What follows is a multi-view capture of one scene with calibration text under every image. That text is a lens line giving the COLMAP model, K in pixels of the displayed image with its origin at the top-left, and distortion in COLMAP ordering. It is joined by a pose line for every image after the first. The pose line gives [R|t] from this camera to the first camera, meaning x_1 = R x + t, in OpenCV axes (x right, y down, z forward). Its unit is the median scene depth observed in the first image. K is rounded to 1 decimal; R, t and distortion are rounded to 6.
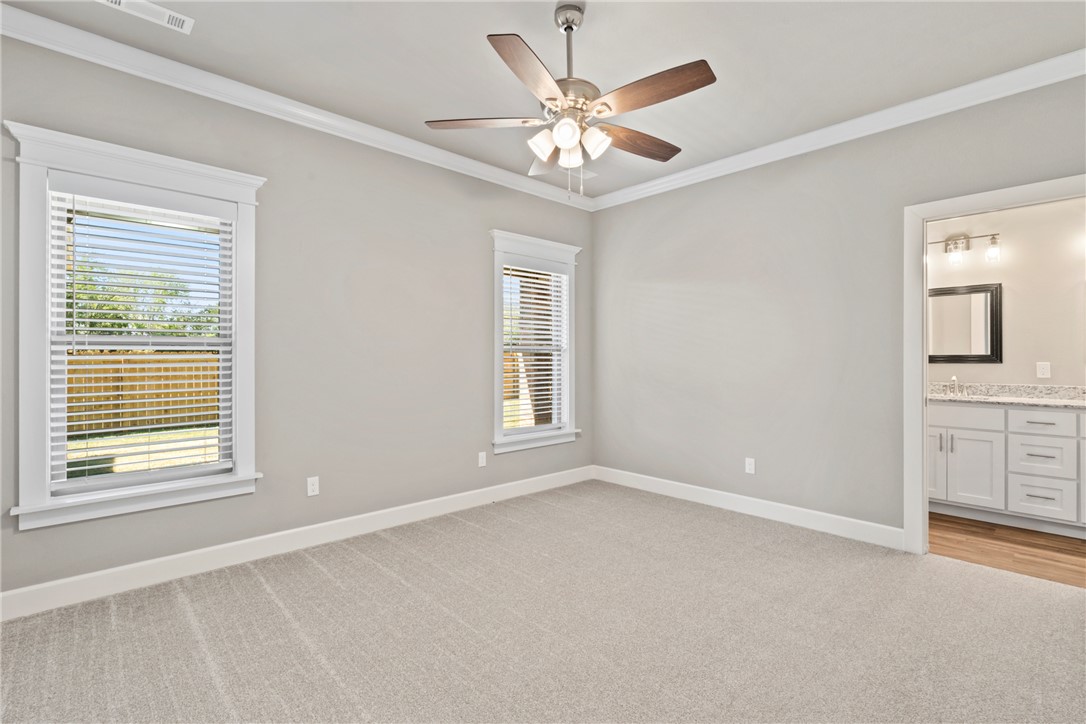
lens RADIAL K [[496.9, 0, 536.3], [0, 496.9, 357.9], [0, 0, 1]] dist [-0.002429, 0.000647]
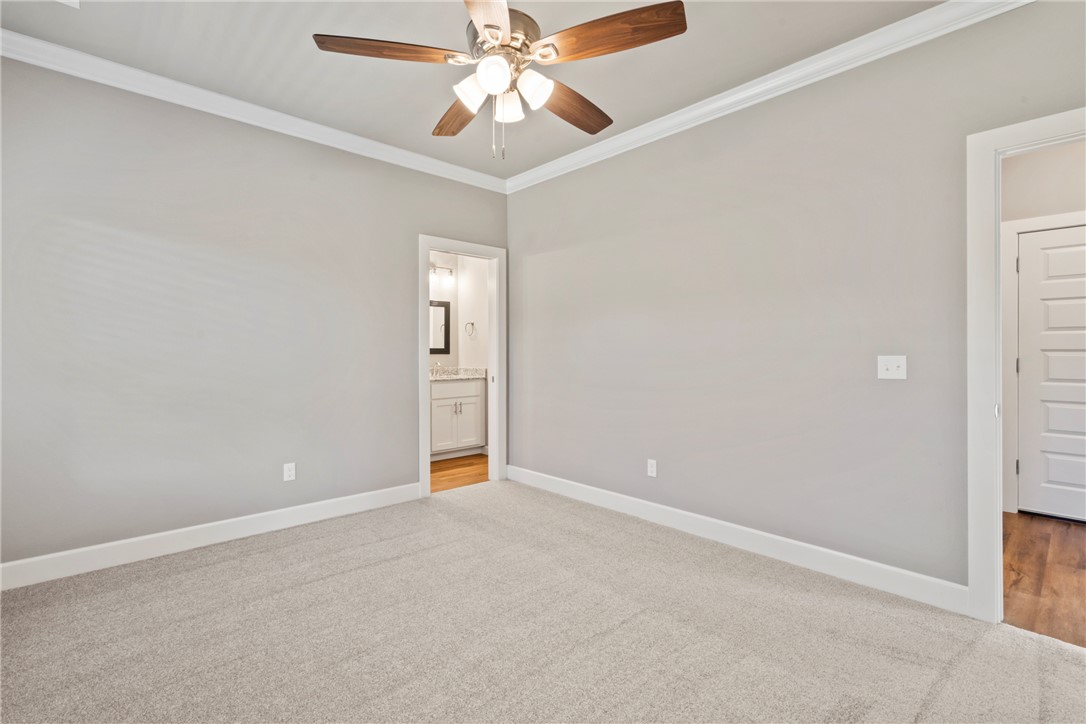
lens RADIAL K [[496.9, 0, 540.2], [0, 496.9, 352.6], [0, 0, 1]] dist [-0.002429, 0.000647]
pose [[-0.001741, -0.002755, 0.999995, -0.579043], [0.000885, 0.999996, 0.002757, 0.003481], [-0.999998, 0.000889, -0.001738, 0.706673]]
